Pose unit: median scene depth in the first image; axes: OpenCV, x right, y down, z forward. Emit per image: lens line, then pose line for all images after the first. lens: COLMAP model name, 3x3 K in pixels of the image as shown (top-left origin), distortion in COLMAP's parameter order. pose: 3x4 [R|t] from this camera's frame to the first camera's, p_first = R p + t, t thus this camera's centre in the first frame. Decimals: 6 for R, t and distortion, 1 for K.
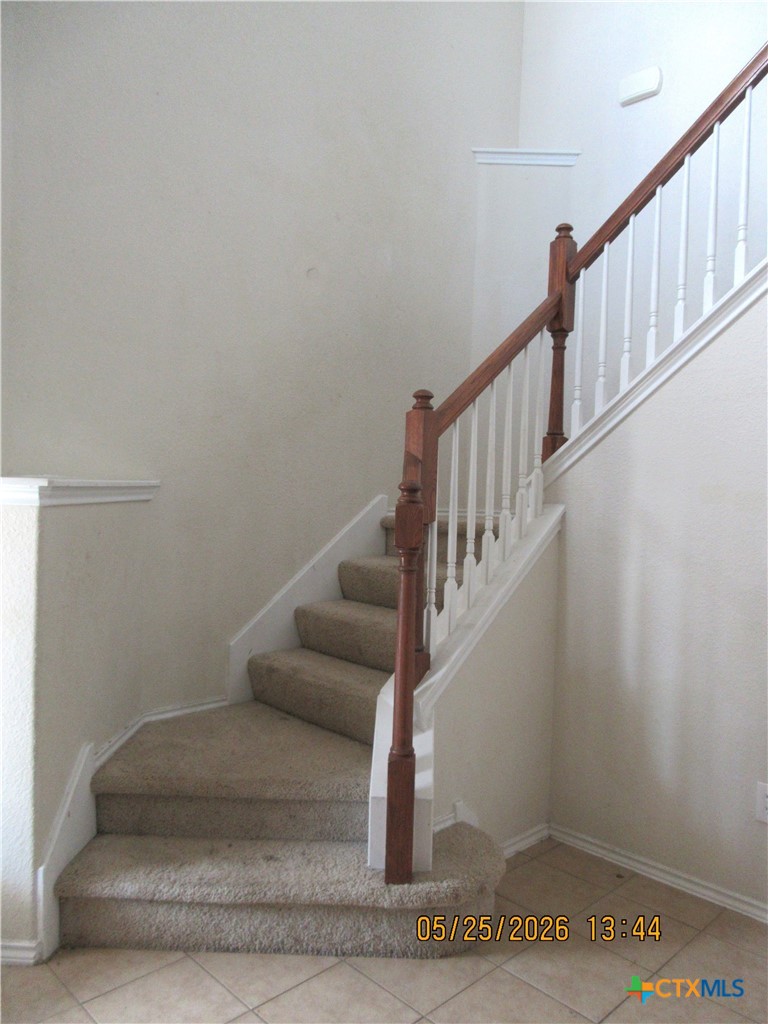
lens RADIAL K [[752.9, 0, 385.8], [0, 752.9, 517.7], [0, 0, 1]] dist [-0.004002, 0.001262]
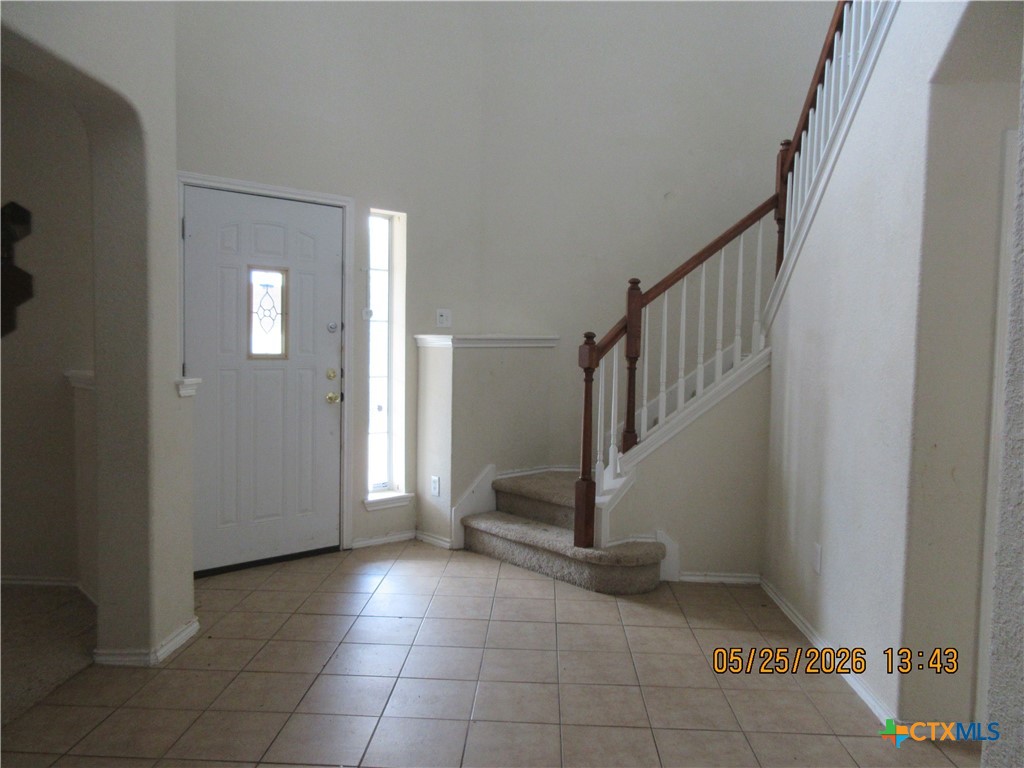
lens RADIAL K [[752.9, 0, 508.3], [0, 752.9, 384.5], [0, 0, 1]] dist [-0.004002, 0.001262]
pose [[0.682321, 0.023410, -0.730677, 1.257559], [-0.019273, 0.999716, 0.014032, 0.058628], [0.730798, 0.004508, 0.682579, -0.410493]]
